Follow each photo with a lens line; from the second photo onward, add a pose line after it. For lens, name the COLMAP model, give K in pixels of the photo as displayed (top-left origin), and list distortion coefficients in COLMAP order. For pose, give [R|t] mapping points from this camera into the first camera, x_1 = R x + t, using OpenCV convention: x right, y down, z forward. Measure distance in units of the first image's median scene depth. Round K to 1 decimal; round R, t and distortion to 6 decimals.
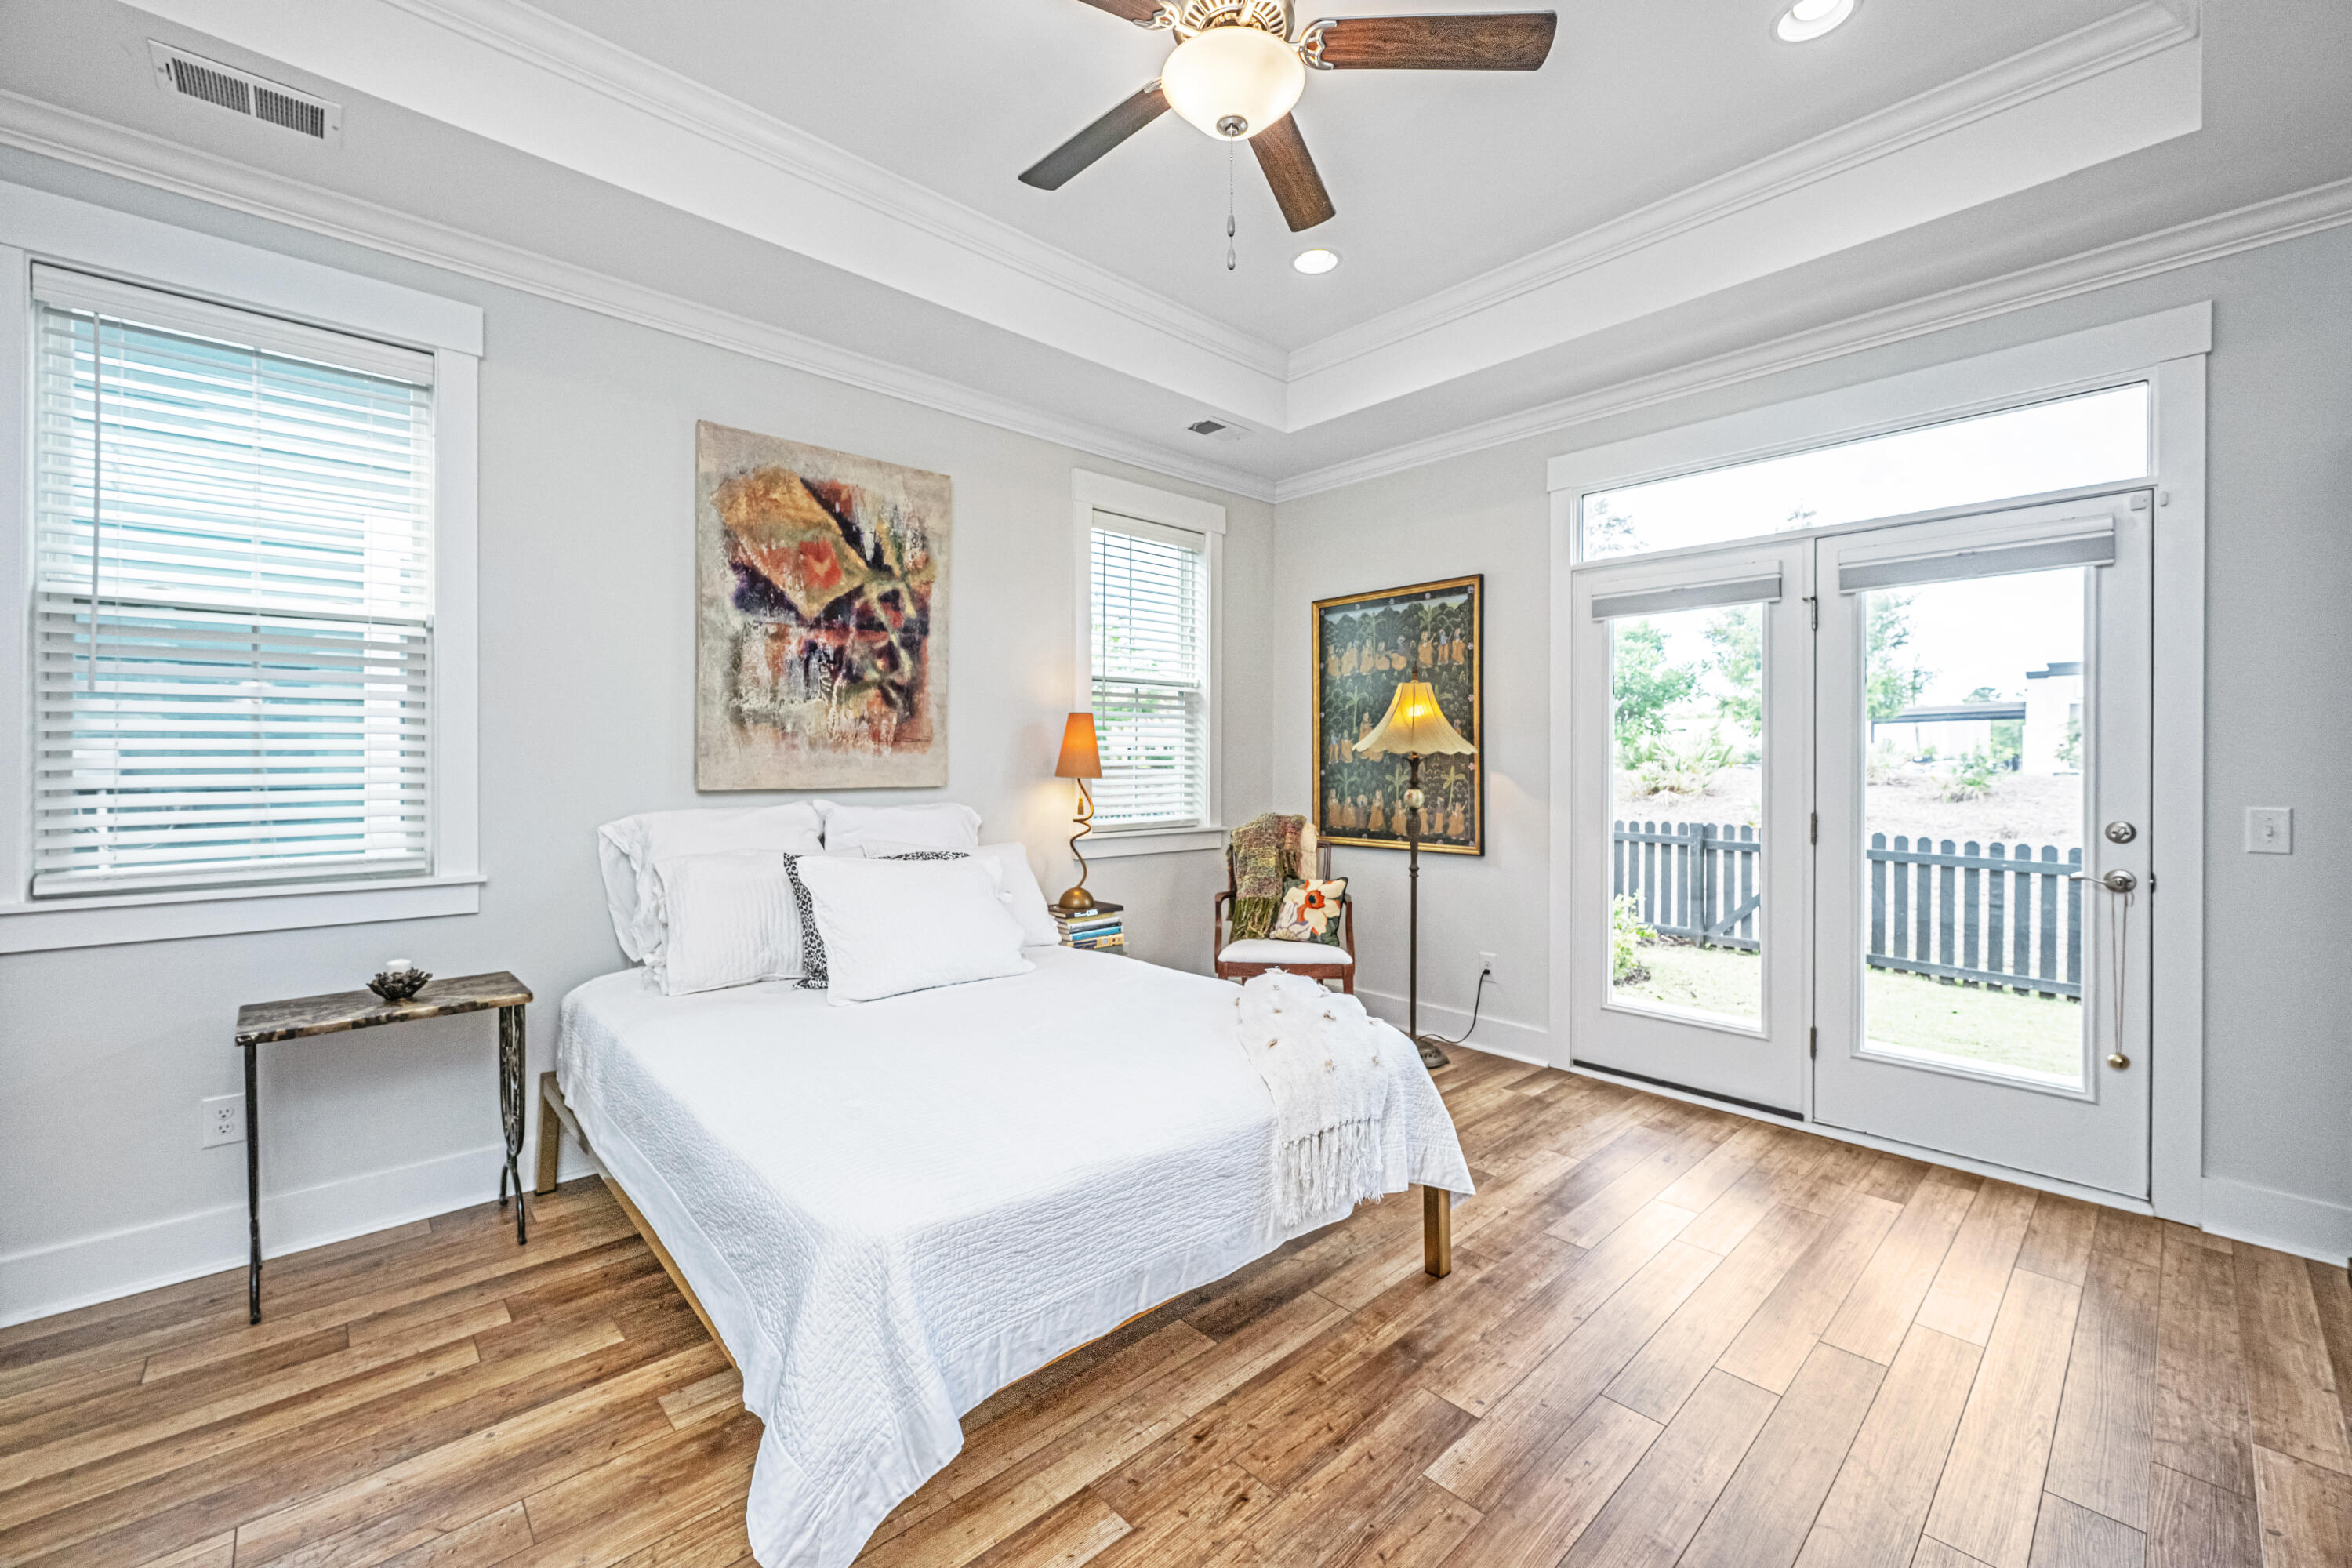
lens RADIAL K [[942.1, 0, 1163.5], [0, 942.1, 772.5], [0, 0, 1]] dist [-0.004281, 0.000037]
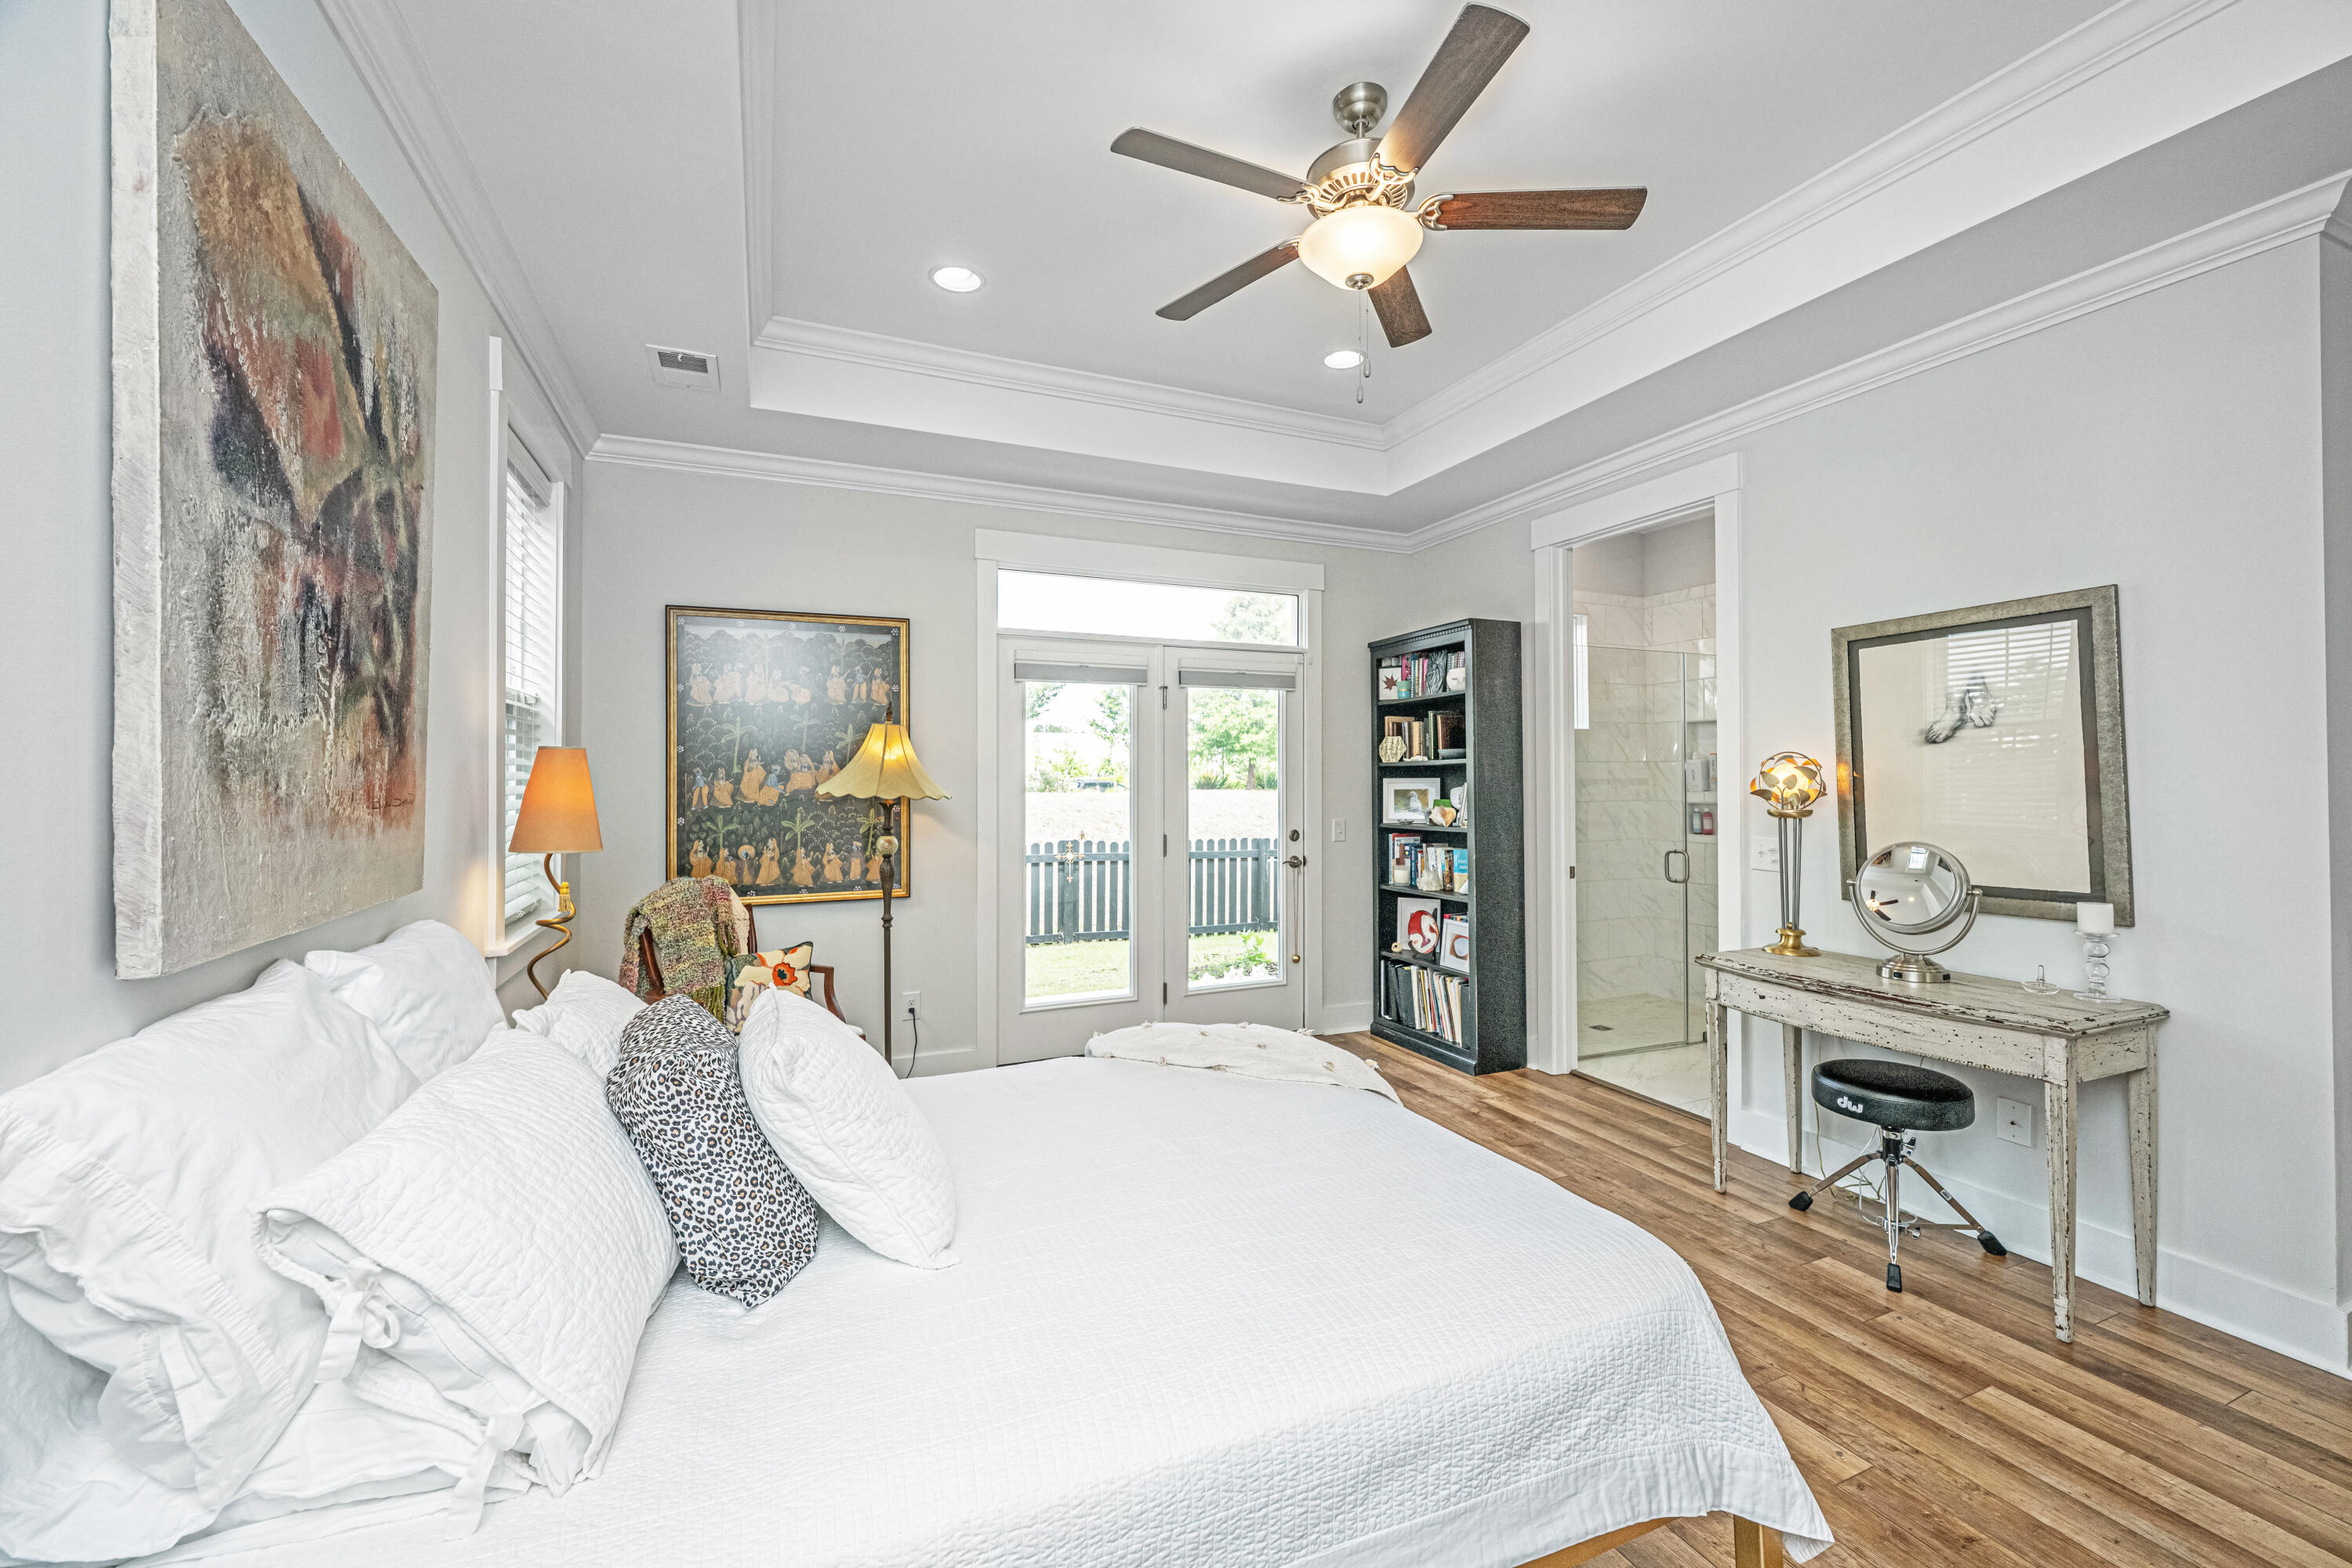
lens RADIAL K [[942.1, 0, 1169.7], [0, 942.1, 770.0], [0, 0, 1]] dist [-0.004281, 0.000037]
pose [[0.316876, 0.000666, 0.948467, -0.609844], [0.015933, 0.999855, -0.006026, -0.042442], [-0.948333, 0.017022, 0.316819, 0.472155]]
